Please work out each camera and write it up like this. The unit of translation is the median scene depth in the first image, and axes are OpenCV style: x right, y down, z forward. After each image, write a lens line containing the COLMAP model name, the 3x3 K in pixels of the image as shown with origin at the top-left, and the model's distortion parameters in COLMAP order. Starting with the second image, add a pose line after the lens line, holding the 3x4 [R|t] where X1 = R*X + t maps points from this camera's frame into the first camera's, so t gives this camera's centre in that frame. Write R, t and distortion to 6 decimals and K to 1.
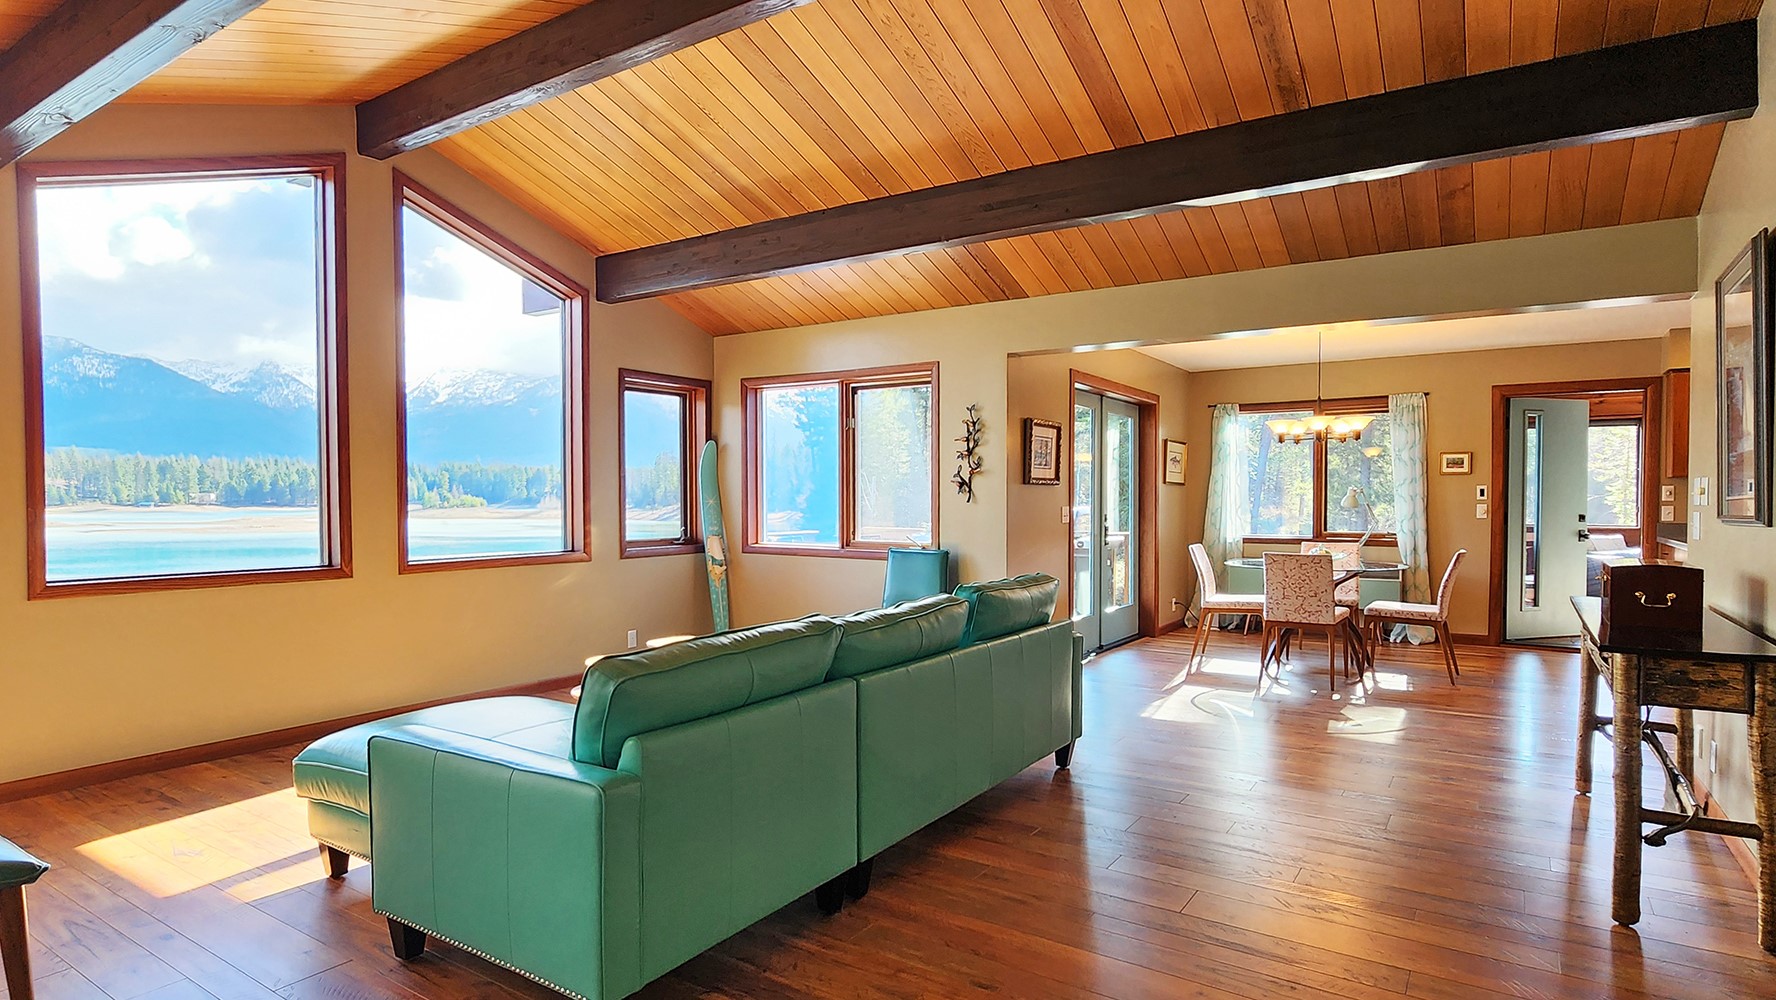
lens RADIAL K [[953.3, 0, 878.9], [0, 953.3, 520.4], [0, 0, 1]] dist [0.000890, 0.001937]
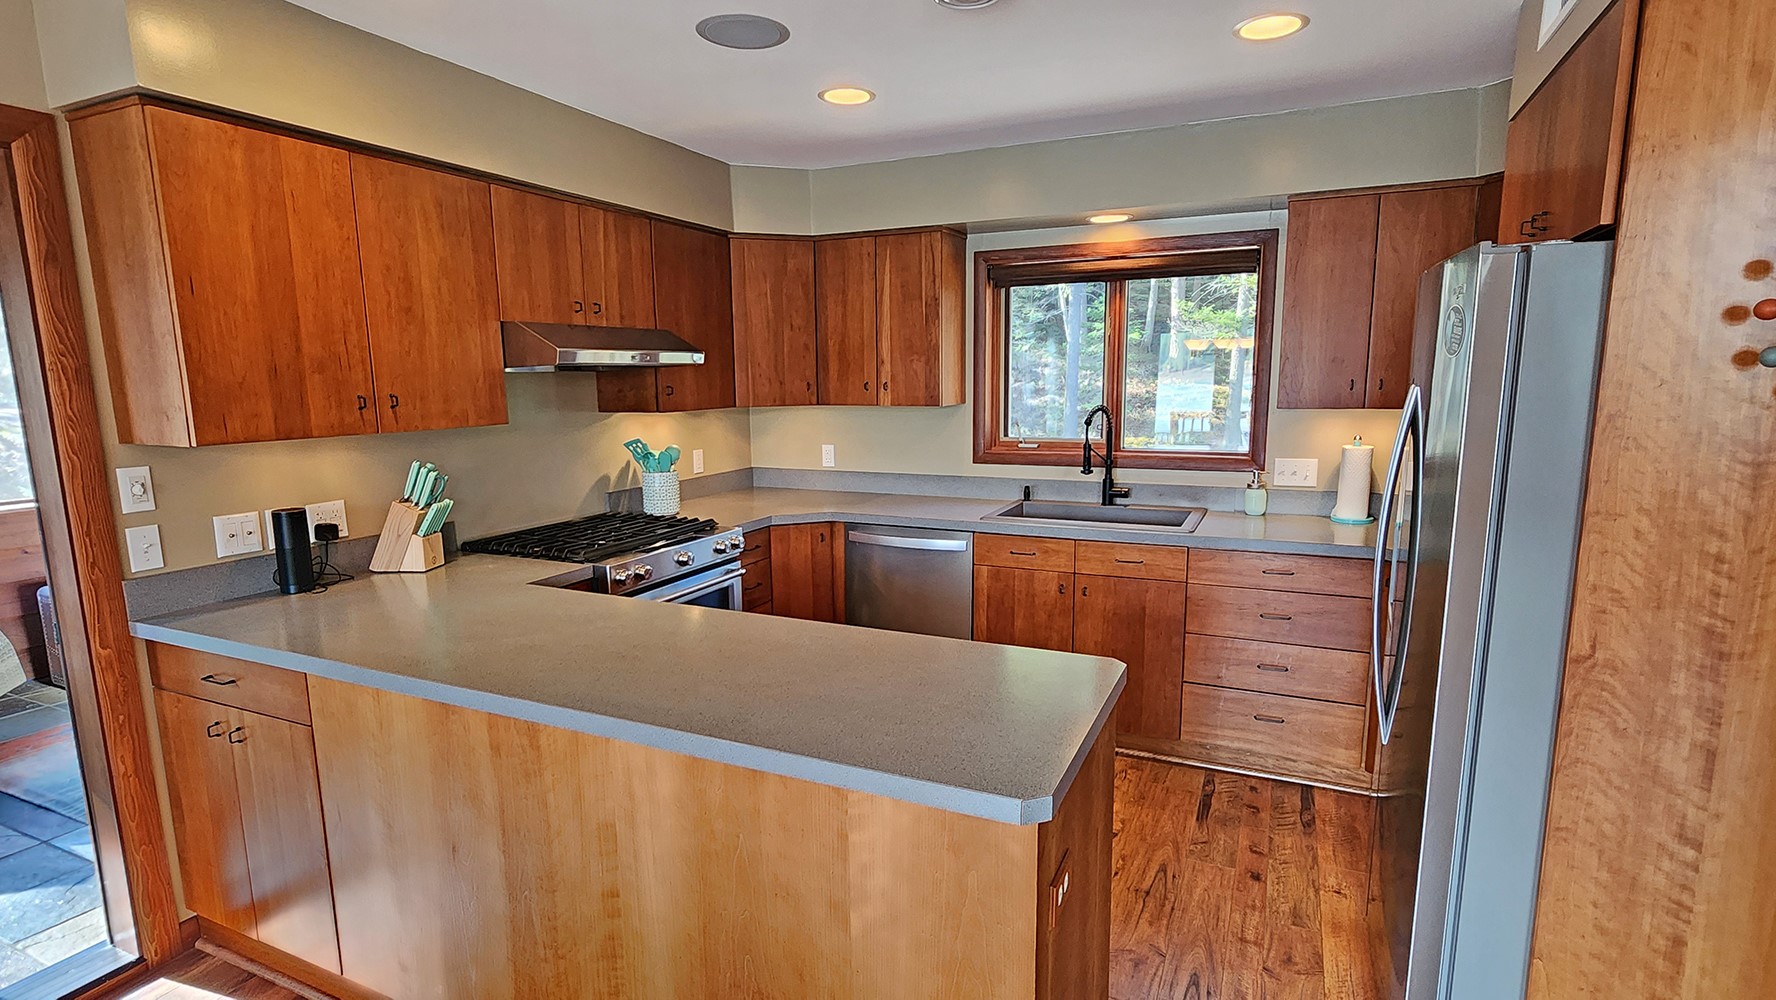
lens RADIAL K [[871.2, 0, 879.6], [0, 871.2, 516.7], [0, 0, 1]] dist [0.000039, 0.000924]
pose [[-0.148208, -0.155590, 0.976640, 0.433739], [0.033409, 0.986195, 0.162182, -0.053569], [-0.988392, 0.056665, -0.140964, 0.699996]]
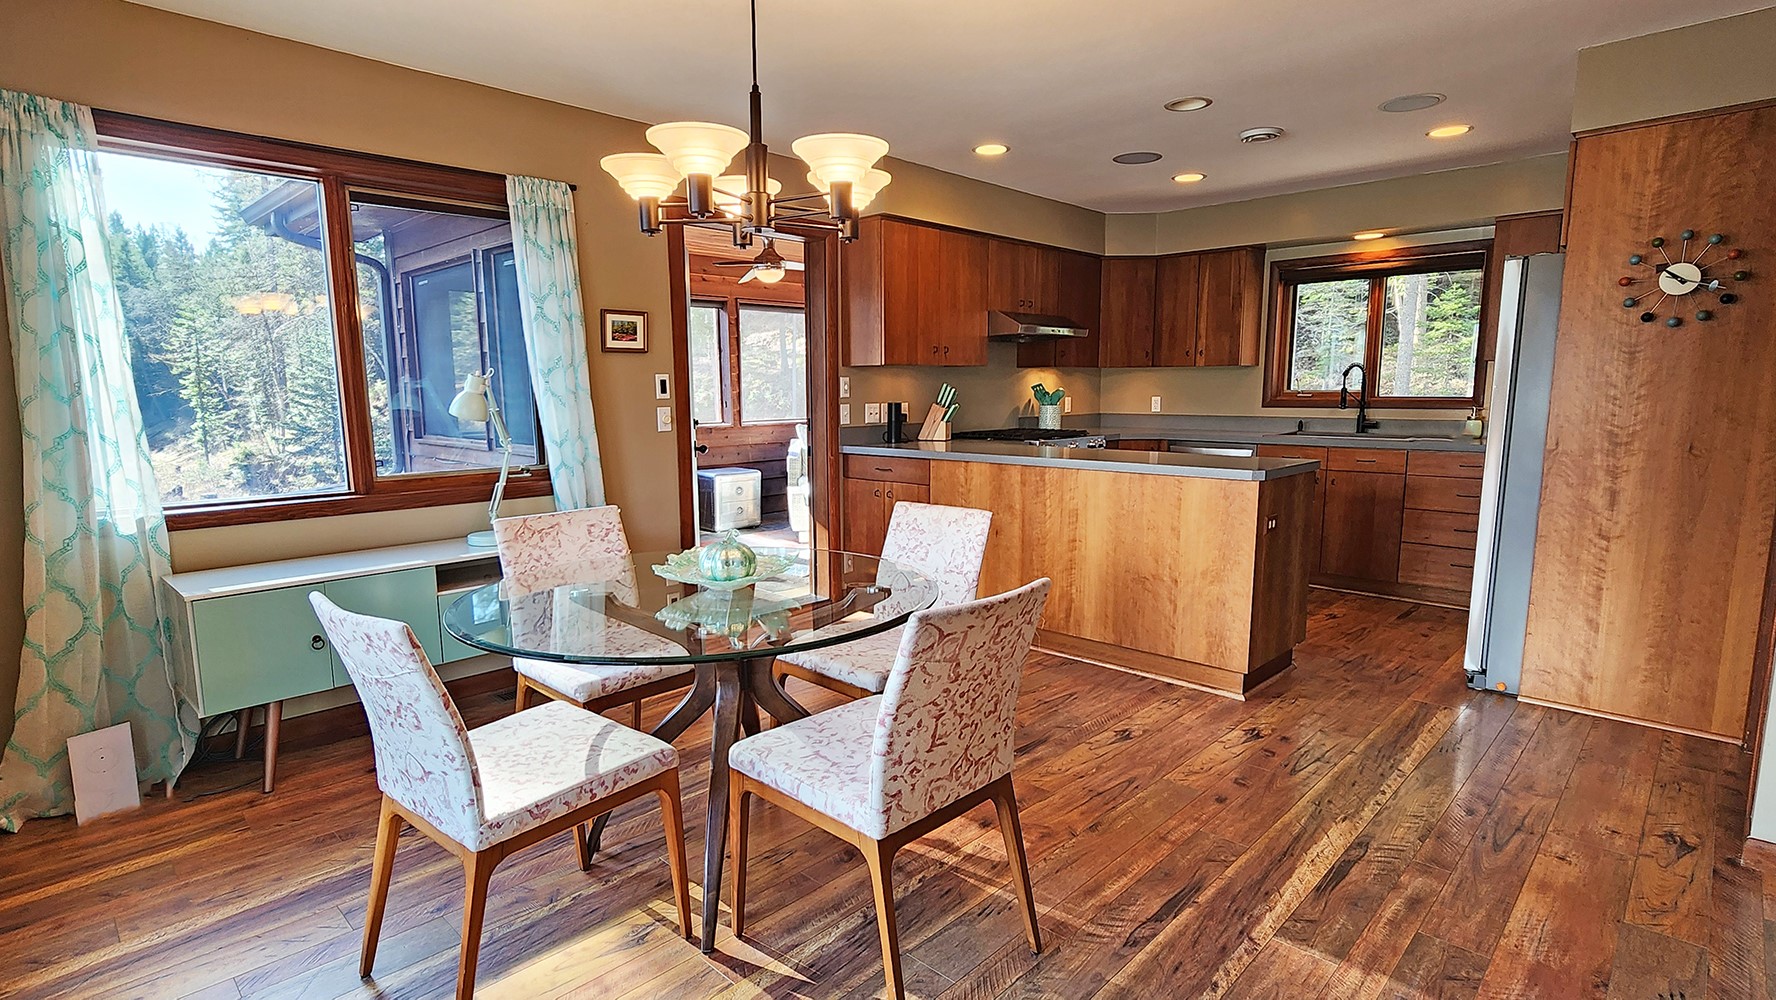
lens RADIAL K [[871.2, 0, 879.6], [0, 871.2, 516.7], [0, 0, 1]] dist [0.000039, 0.000924]
pose [[0.185205, -0.145306, 0.971898, 0.133084], [0.028374, 0.989386, 0.142514, -0.021968], [-0.982290, 0.001183, 0.187362, 0.753223]]
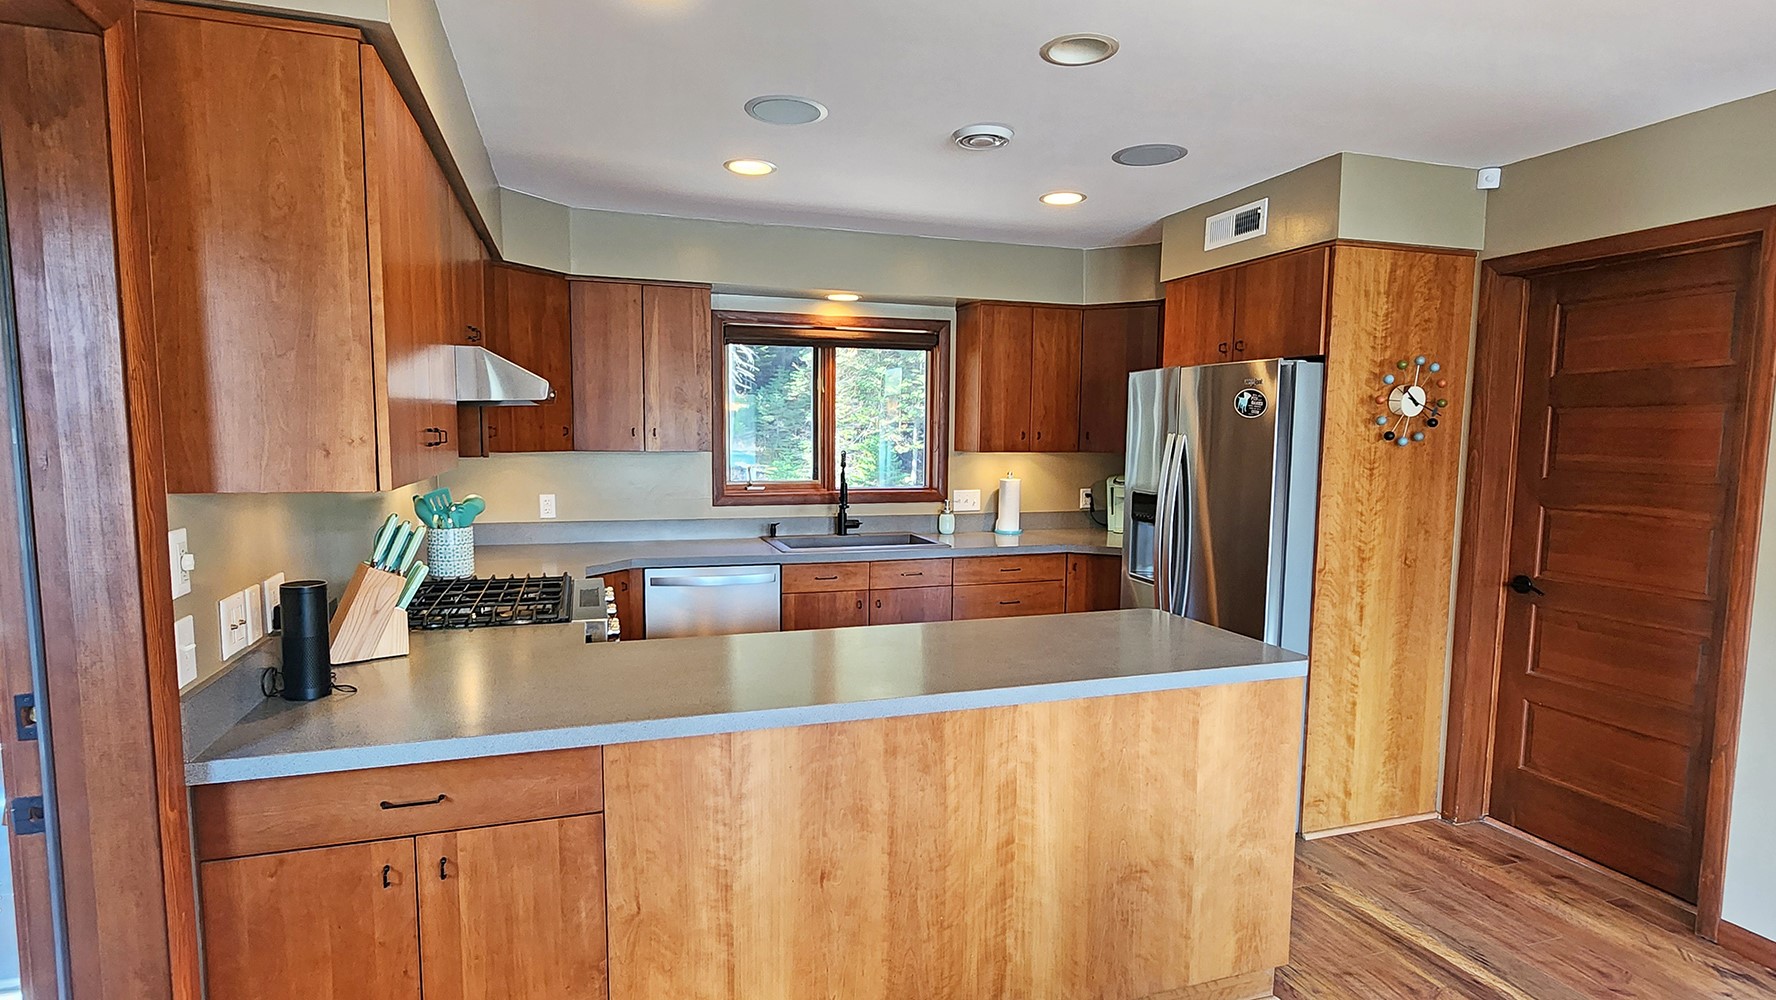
lens RADIAL K [[896.5, 0, 880.9], [0, 896.5, 518.7], [0, 0, 1]] dist [-0.000825, -0.000241]
pose [[-0.787986, -0.064159, 0.612341, 0.508348], [0.007542, 0.993475, 0.113799, -0.054542], [-0.615647, 0.094290, -0.782361, 0.947271]]
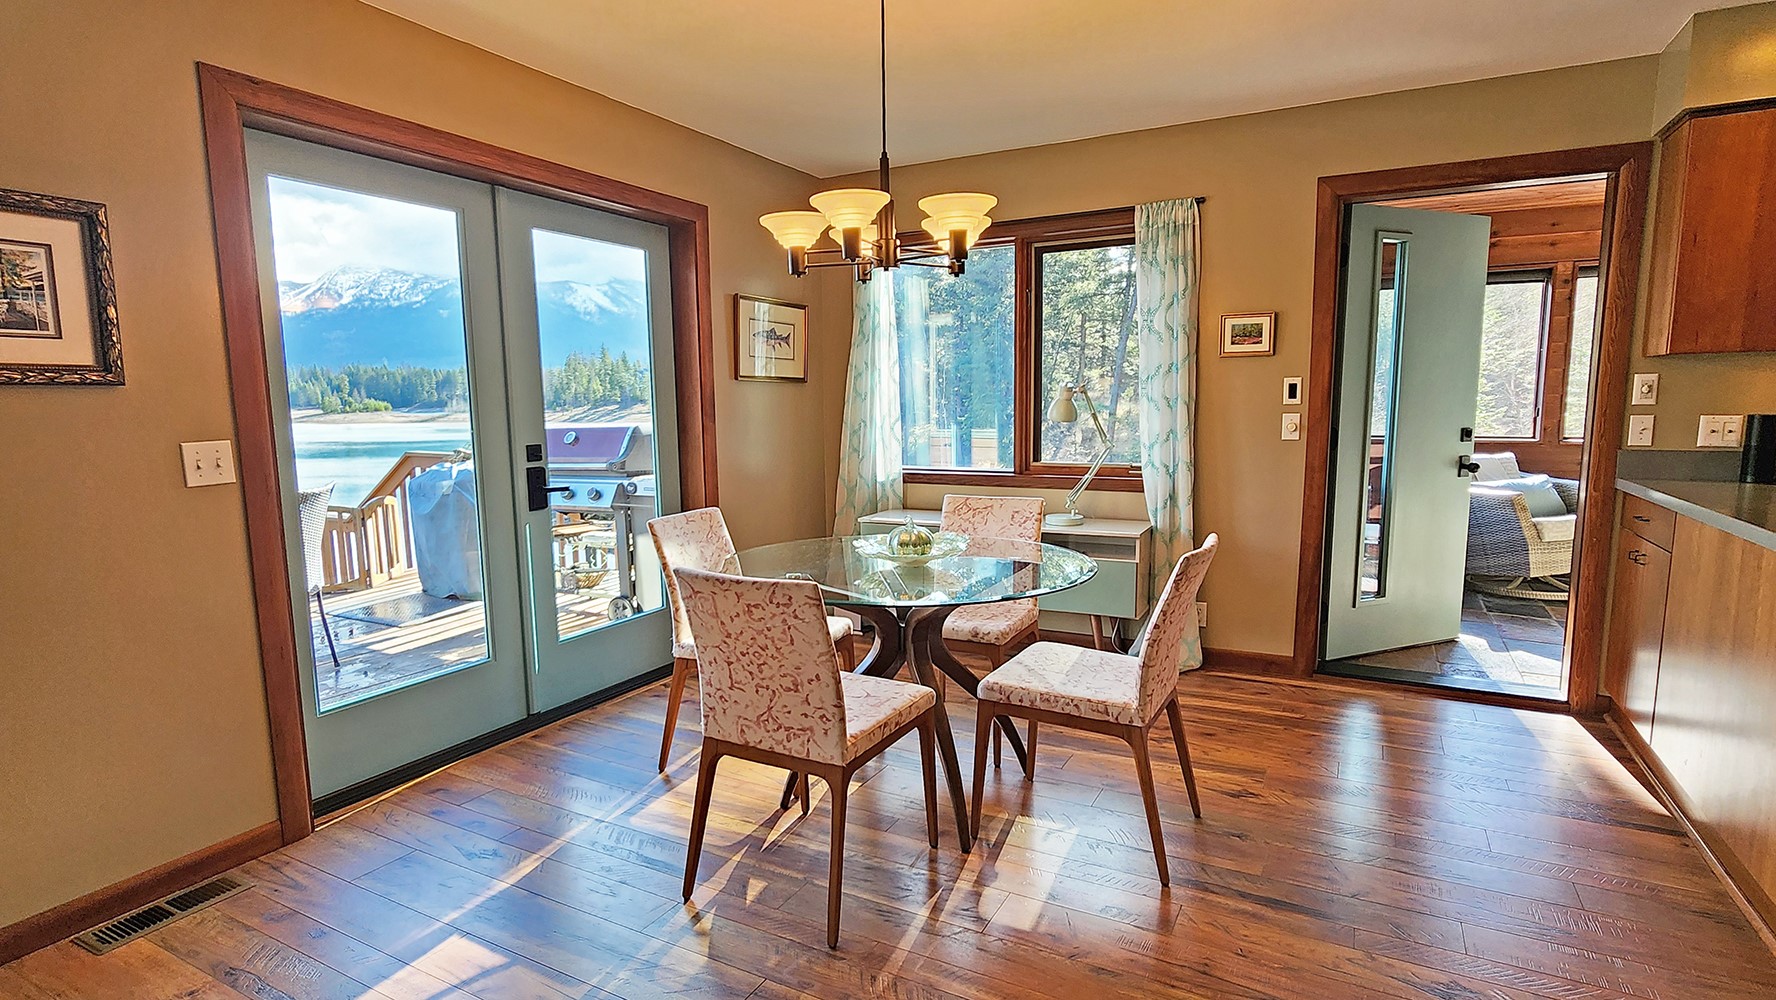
lens RADIAL K [[896.5, 0, 880.9], [0, 896.5, 518.7], [0, 0, 1]] dist [-0.000825, -0.000241]
pose [[0.996017, -0.023845, 0.085920, 0.354153], [0.014049, 0.993511, 0.112868, -0.017708], [-0.088054, -0.111212, 0.989888, 0.511979]]
